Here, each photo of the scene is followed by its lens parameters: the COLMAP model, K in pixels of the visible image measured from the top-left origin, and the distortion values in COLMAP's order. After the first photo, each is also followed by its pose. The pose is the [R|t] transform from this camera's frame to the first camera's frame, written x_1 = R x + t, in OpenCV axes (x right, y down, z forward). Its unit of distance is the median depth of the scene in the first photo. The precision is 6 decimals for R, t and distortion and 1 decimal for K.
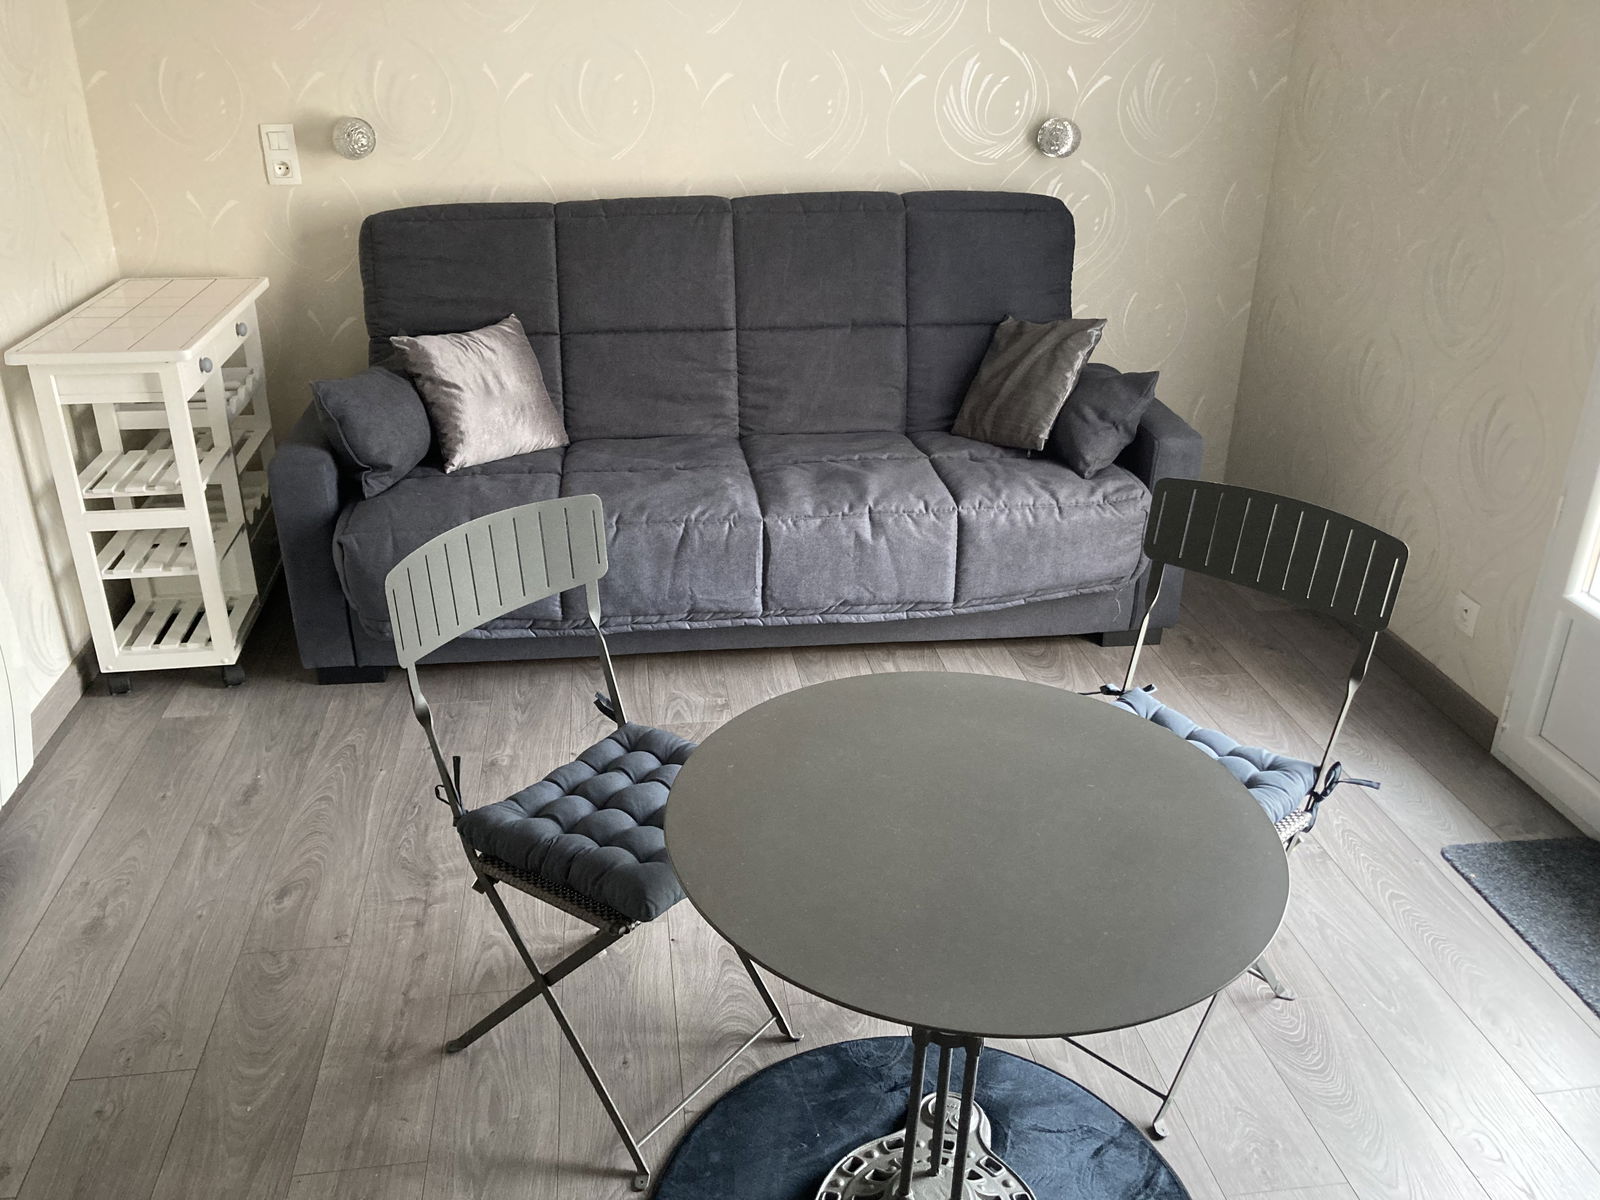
lens RADIAL K [[1332.6, 0, 800.0], [0, 1332.6, 600.0], [0, 0, 1]] dist [0.070367, -0.054654]
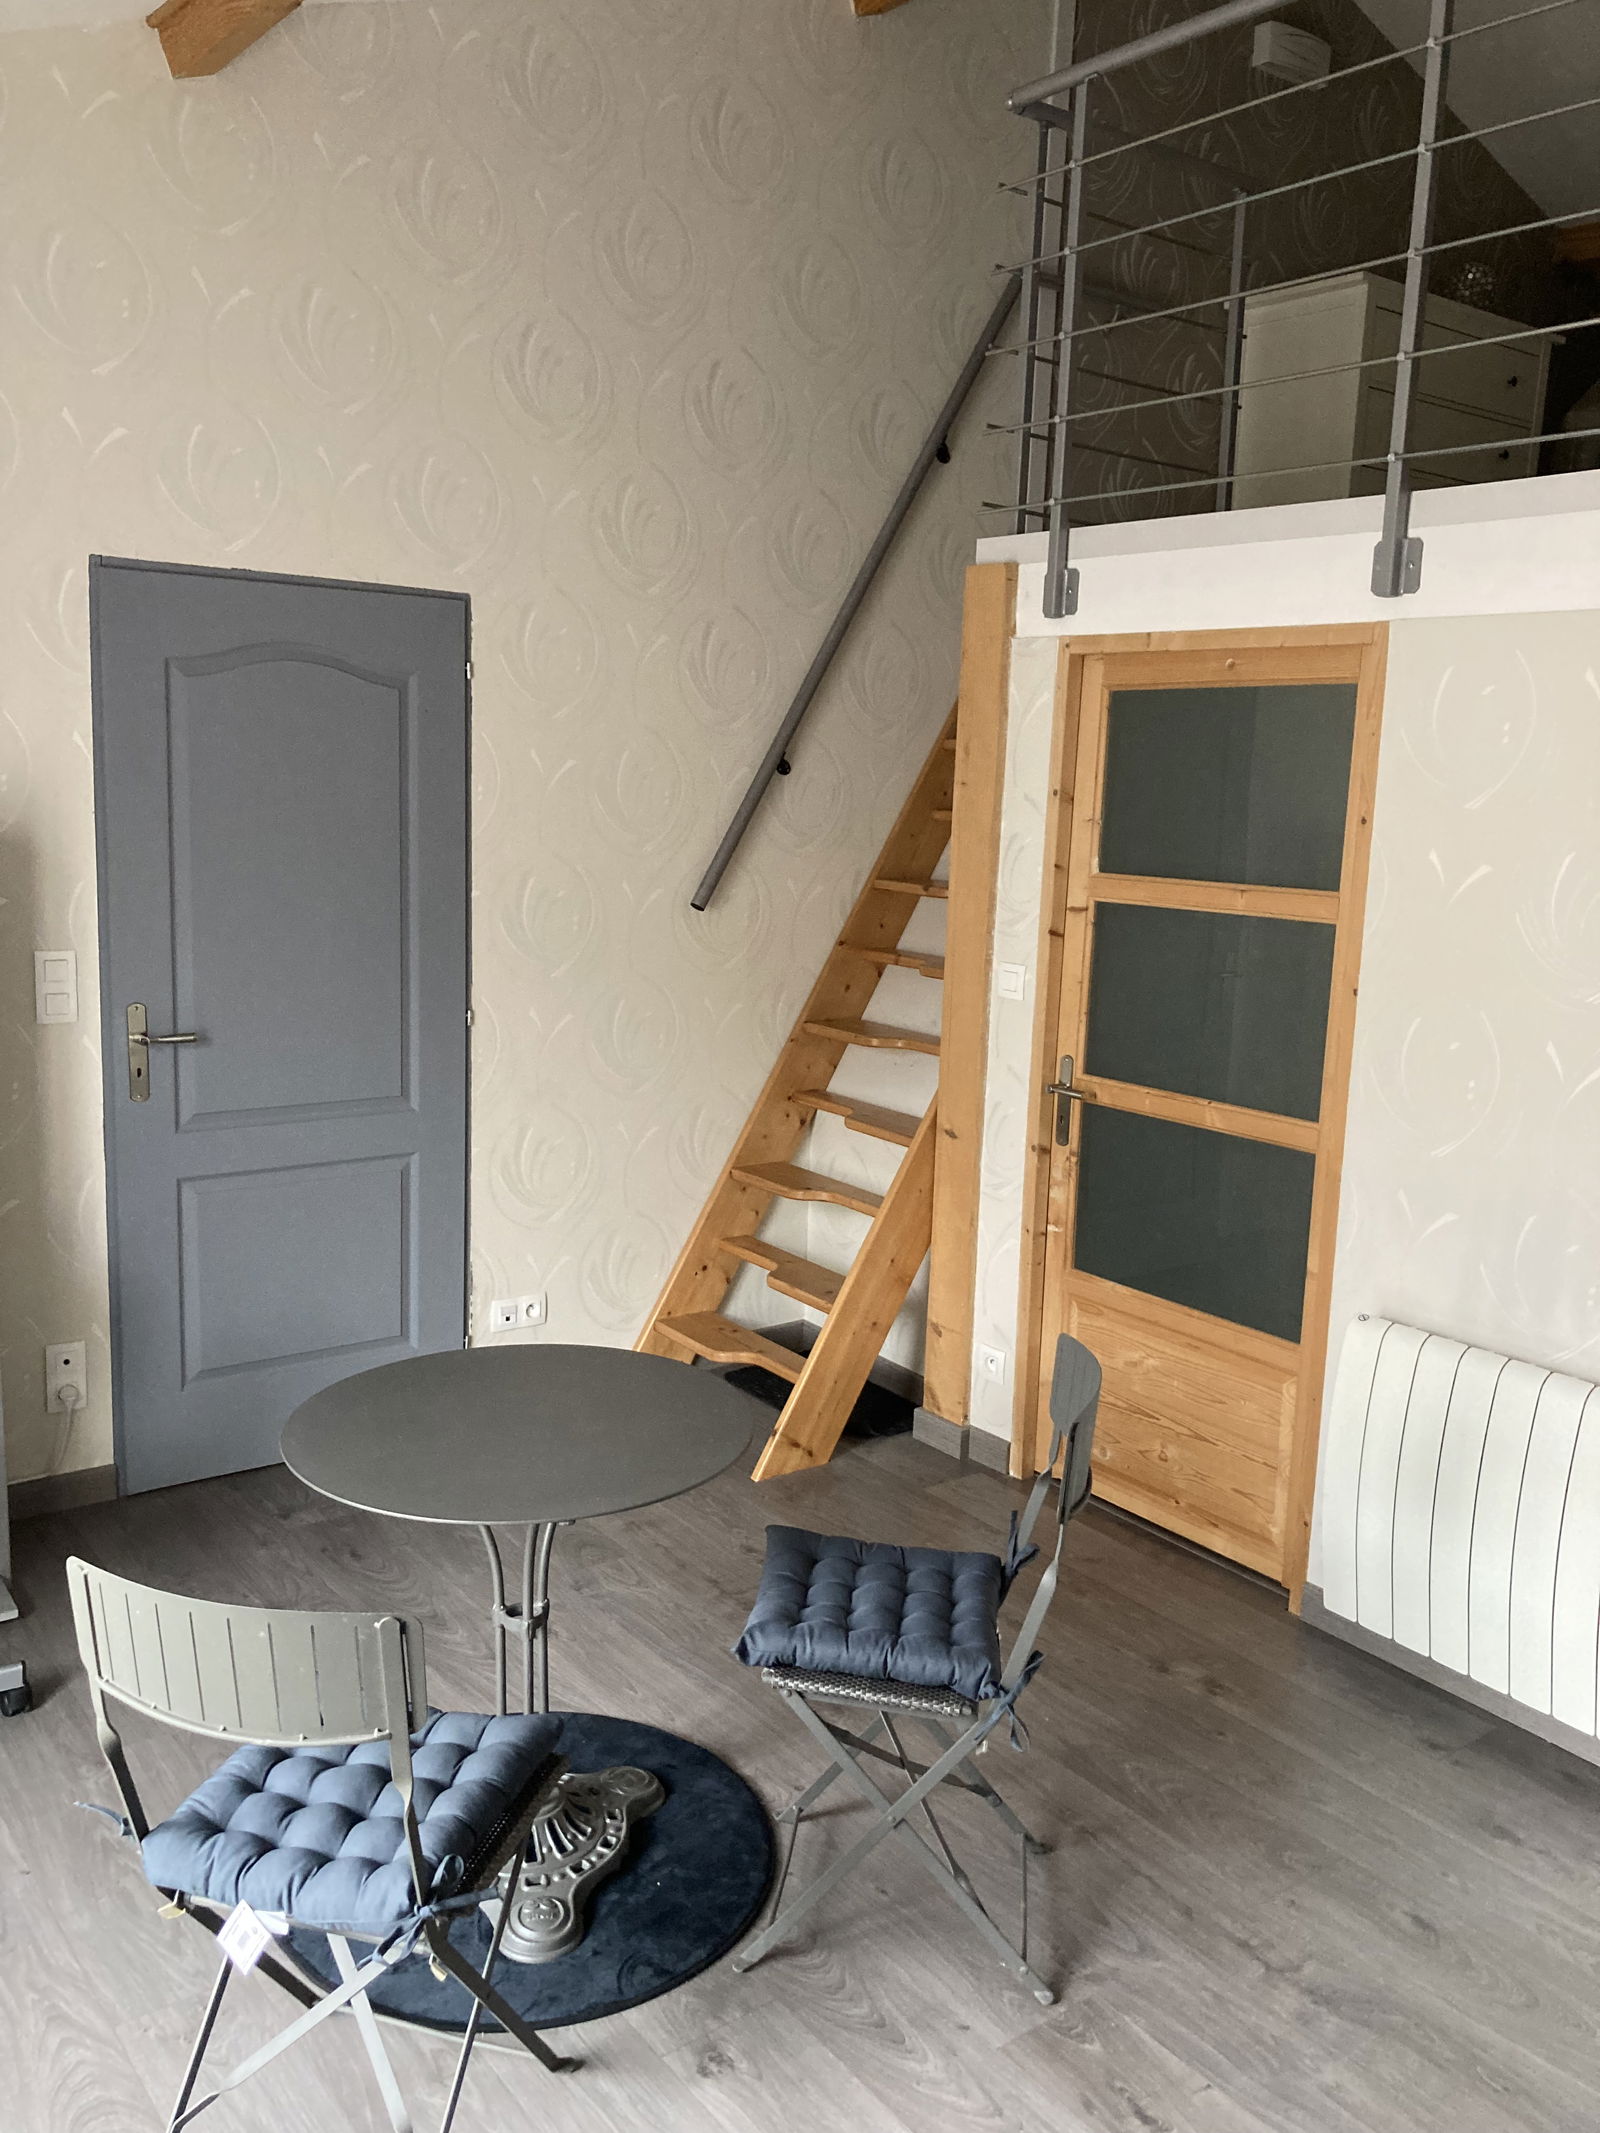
lens RADIAL K [[1776.5, 0, 800.0], [0, 1776.5, 1066.5], [0, 0, 1]] dist [0.070367, -0.054654]
pose [[-0.877871, 0.047594, -0.476526, 0.498038], [-0.236170, 0.822610, 0.517239, -0.777647], [0.416612, 0.566610, -0.710906, 1.532931]]
